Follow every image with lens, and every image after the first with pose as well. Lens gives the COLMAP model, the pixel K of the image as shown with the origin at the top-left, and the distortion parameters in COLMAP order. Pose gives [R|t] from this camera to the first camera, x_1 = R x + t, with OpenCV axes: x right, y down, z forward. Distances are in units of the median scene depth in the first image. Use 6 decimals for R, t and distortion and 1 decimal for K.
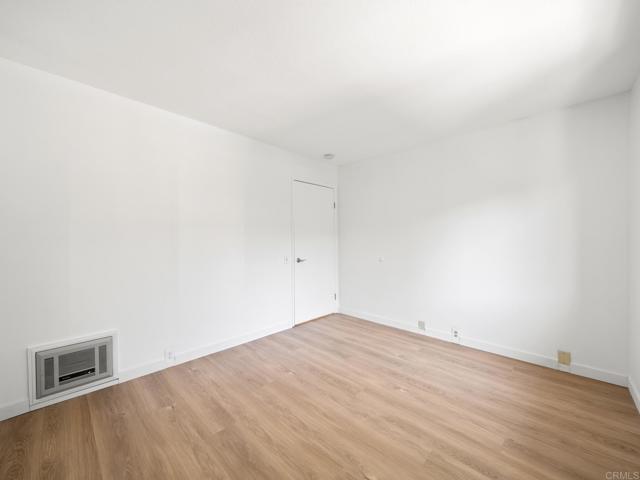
lens RADIAL K [[246.9, 0, 319.8], [0, 246.9, 239.9], [0, 0, 1]] dist [-0.015504, -0.000579]
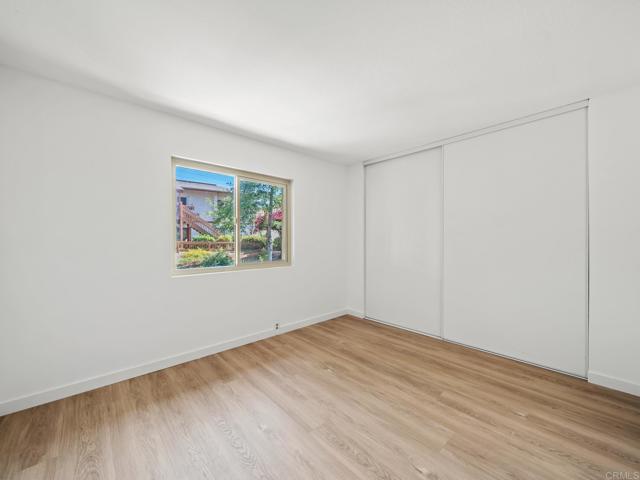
lens RADIAL K [[246.9, 0, 320.2], [0, 246.9, 240.1], [0, 0, 1]] dist [-0.015504, -0.000579]
pose [[-0.997058, 0.003354, 0.076582, 0.102649], [0.003701, 0.999983, 0.004396, -0.008404], [-0.076566, 0.004667, -0.997054, 2.061167]]
